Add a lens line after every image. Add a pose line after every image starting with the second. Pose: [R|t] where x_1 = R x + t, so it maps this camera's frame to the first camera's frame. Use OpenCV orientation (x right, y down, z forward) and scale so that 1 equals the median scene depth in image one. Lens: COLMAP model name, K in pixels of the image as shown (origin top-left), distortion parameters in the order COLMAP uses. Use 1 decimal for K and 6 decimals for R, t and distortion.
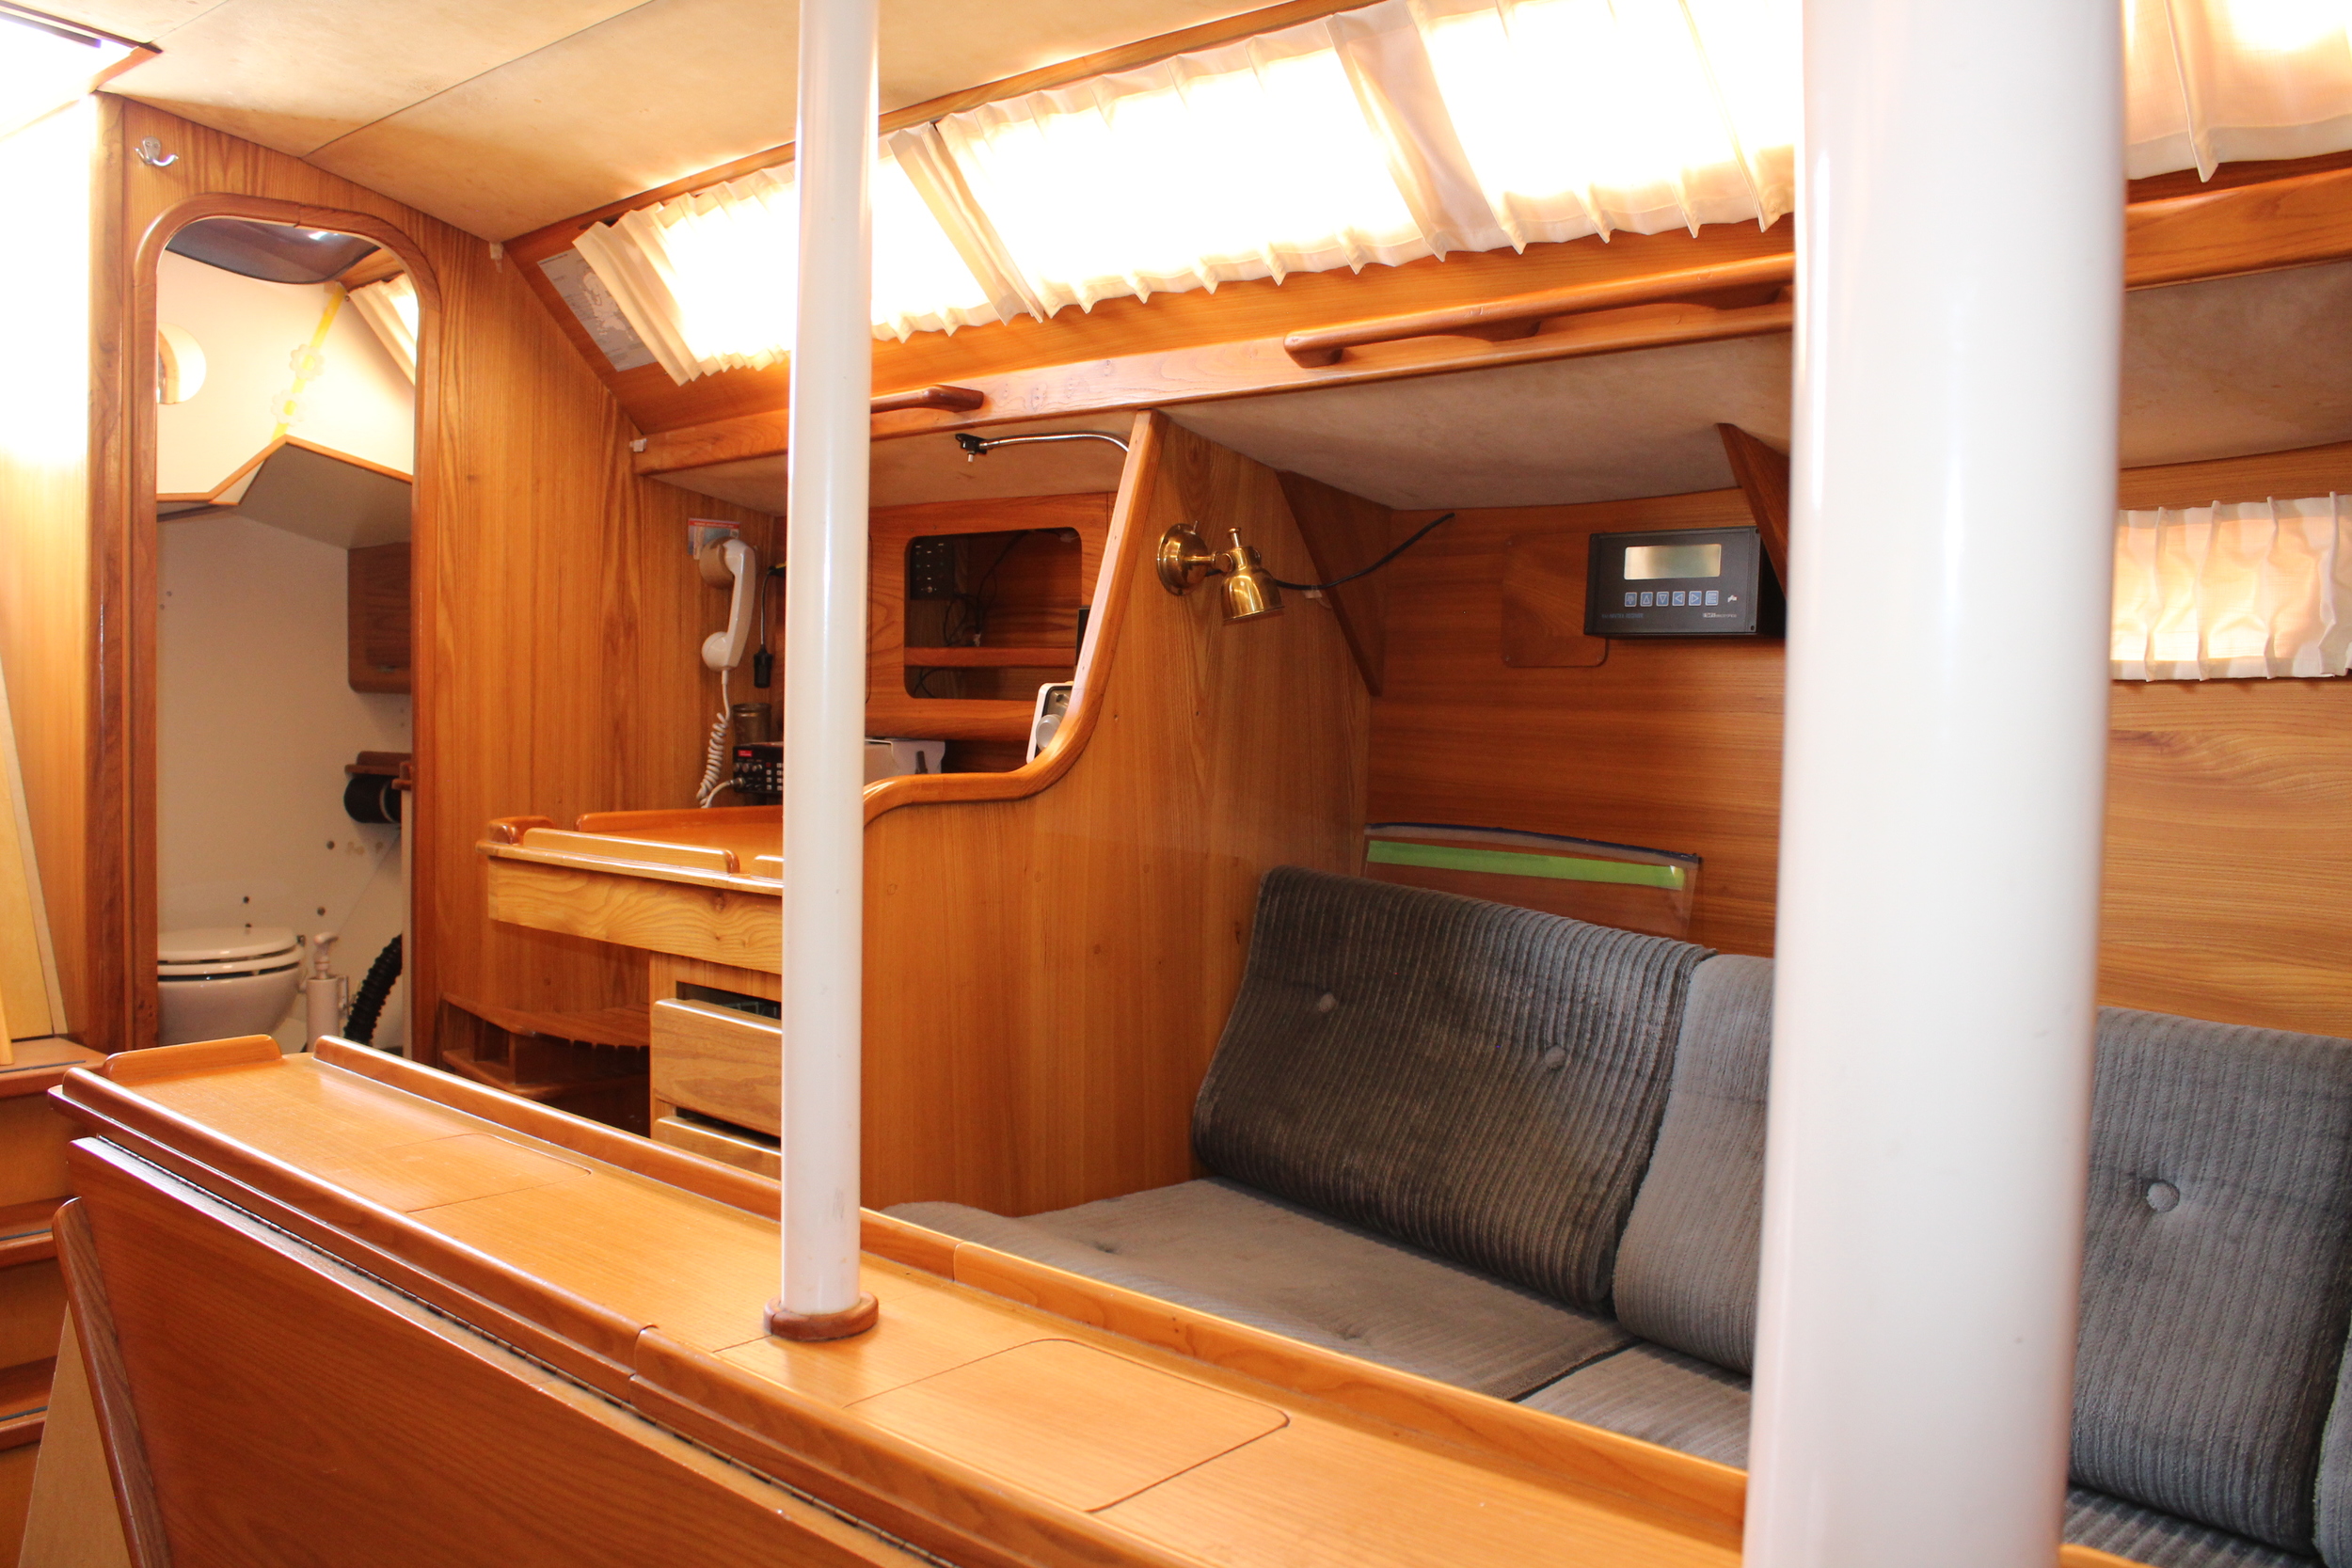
lens RADIAL K [[1990.8, 0, 1167.2], [0, 1990.8, 773.5], [0, 0, 1]] dist [-0.167836, 0.161517]
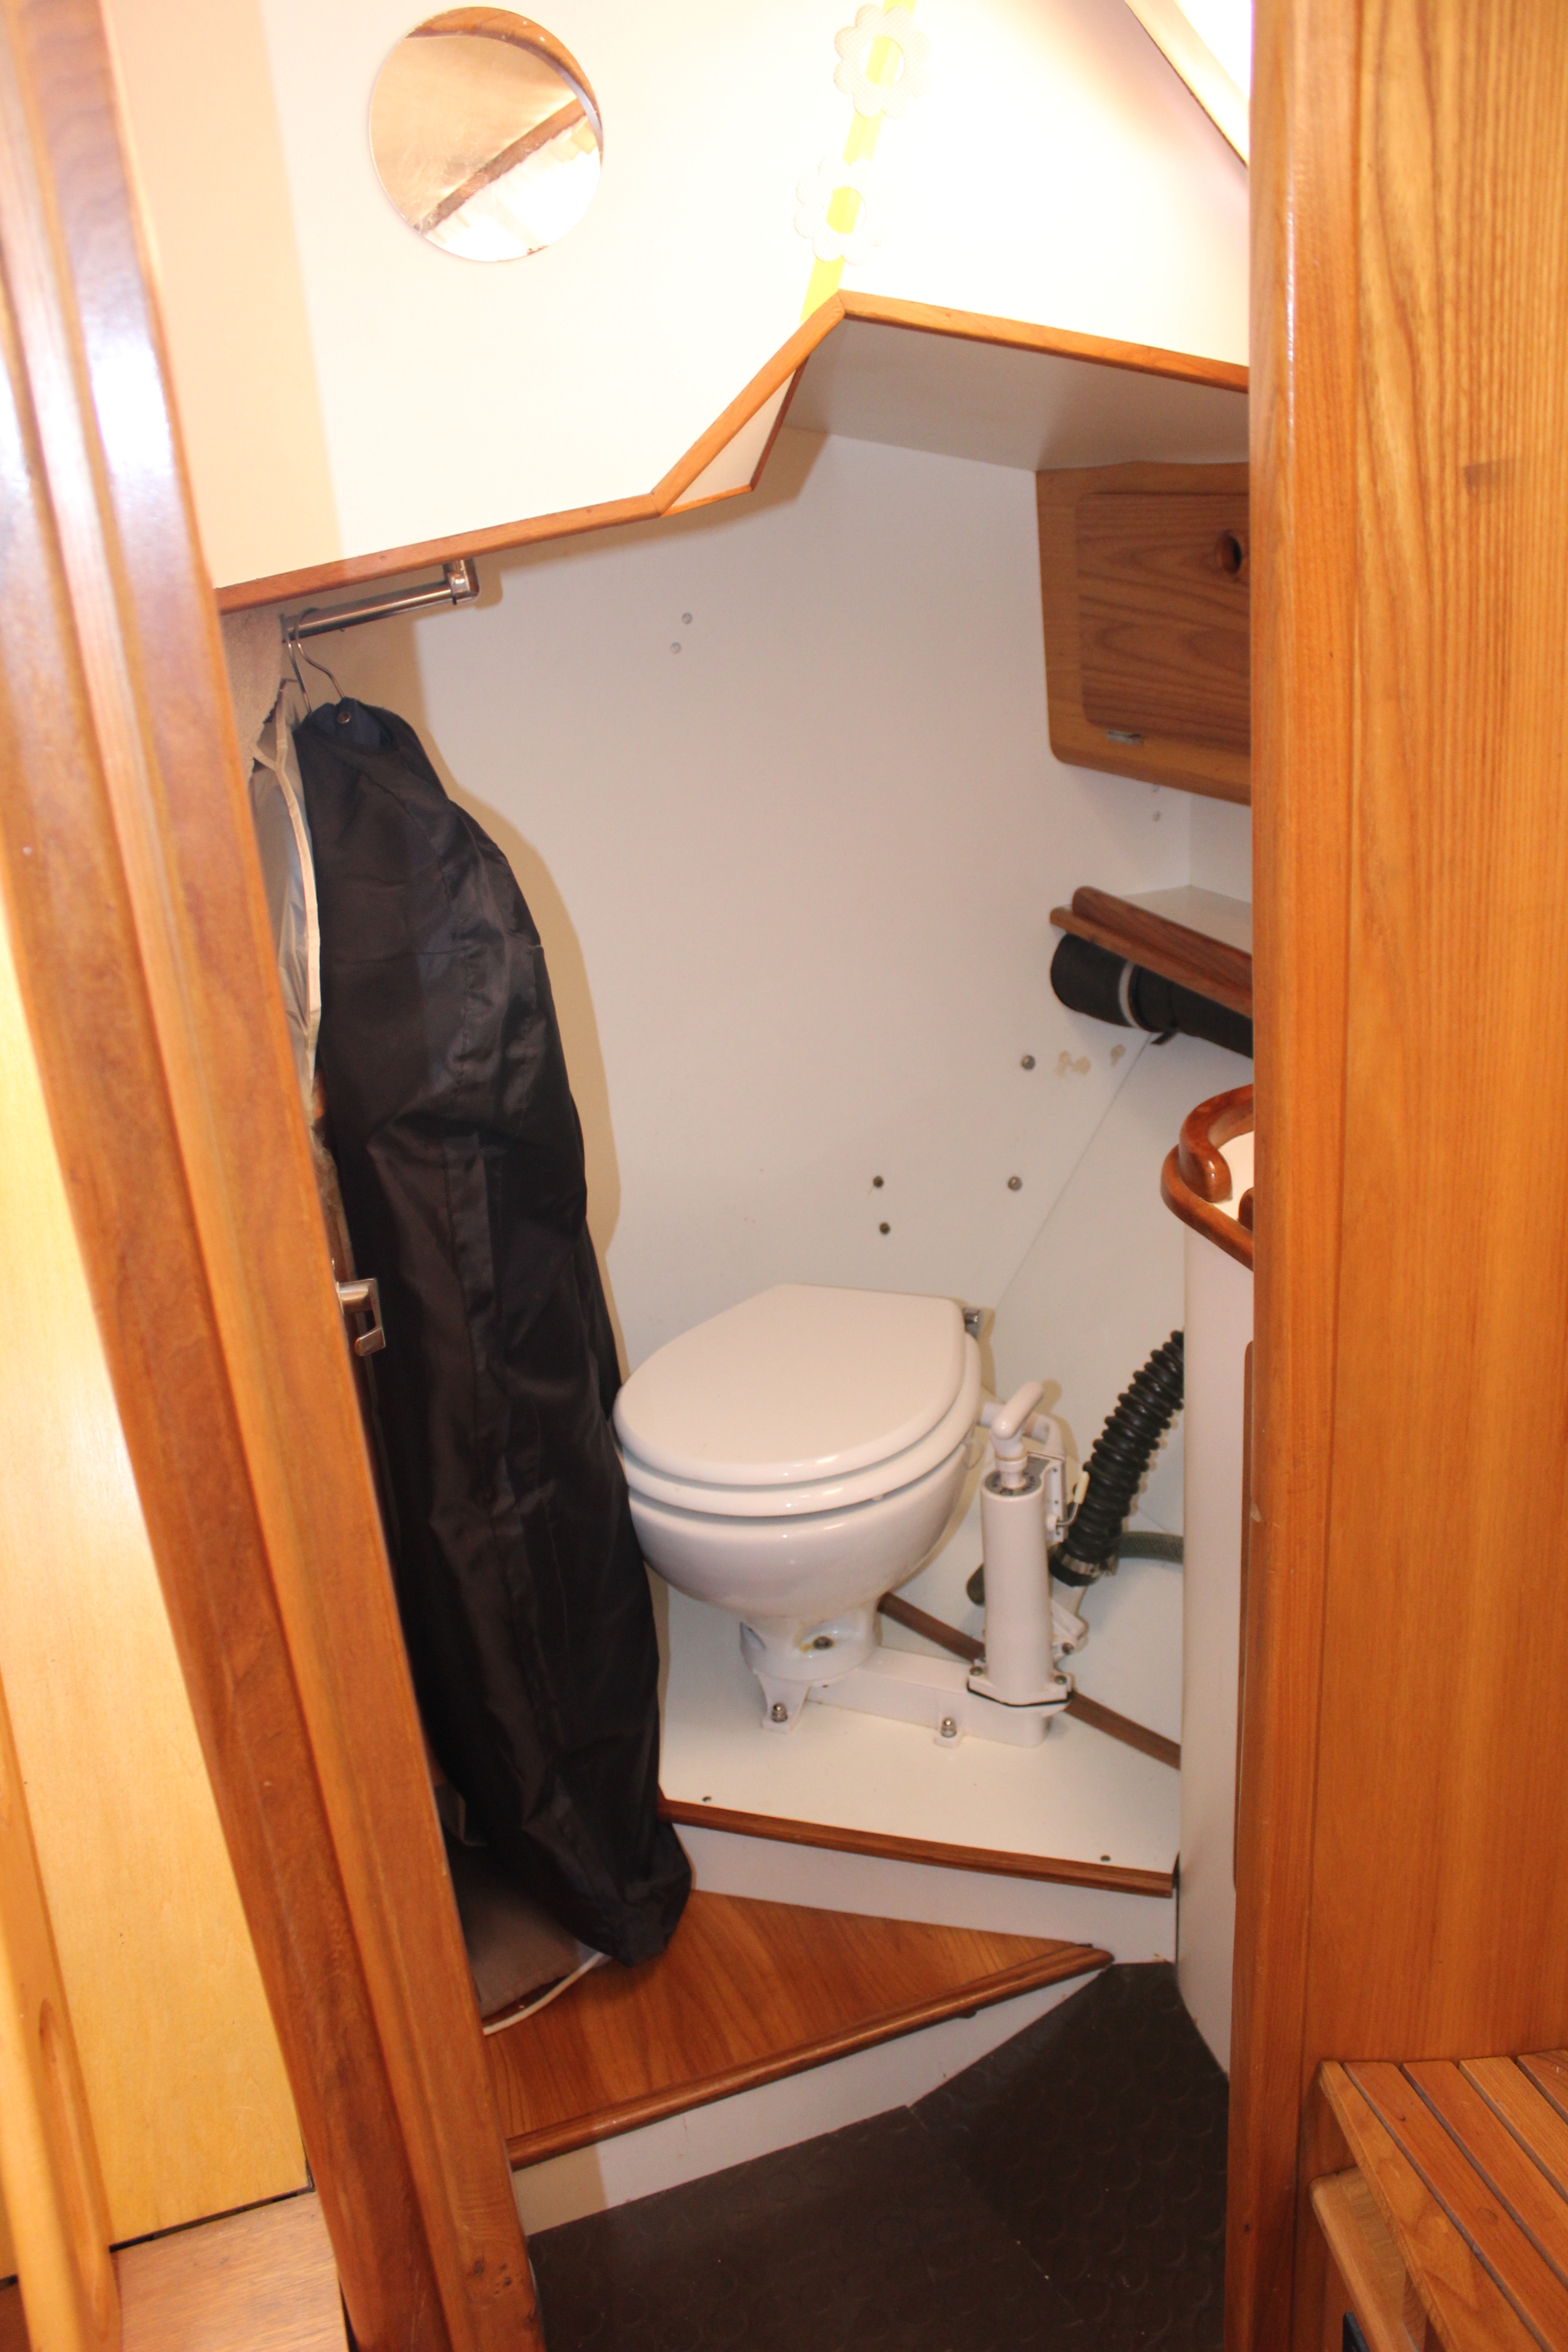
lens RADIAL K [[1991.0, 0, 777.5], [0, 1991.0, 1184.2], [0, 0, 1]] dist [-0.167836, 0.161517]
pose [[0.858330, 0.106156, -0.501997, -0.299625], [0.073775, 0.942664, 0.325486, -0.151983], [0.507767, -0.316409, 0.801285, 0.726025]]
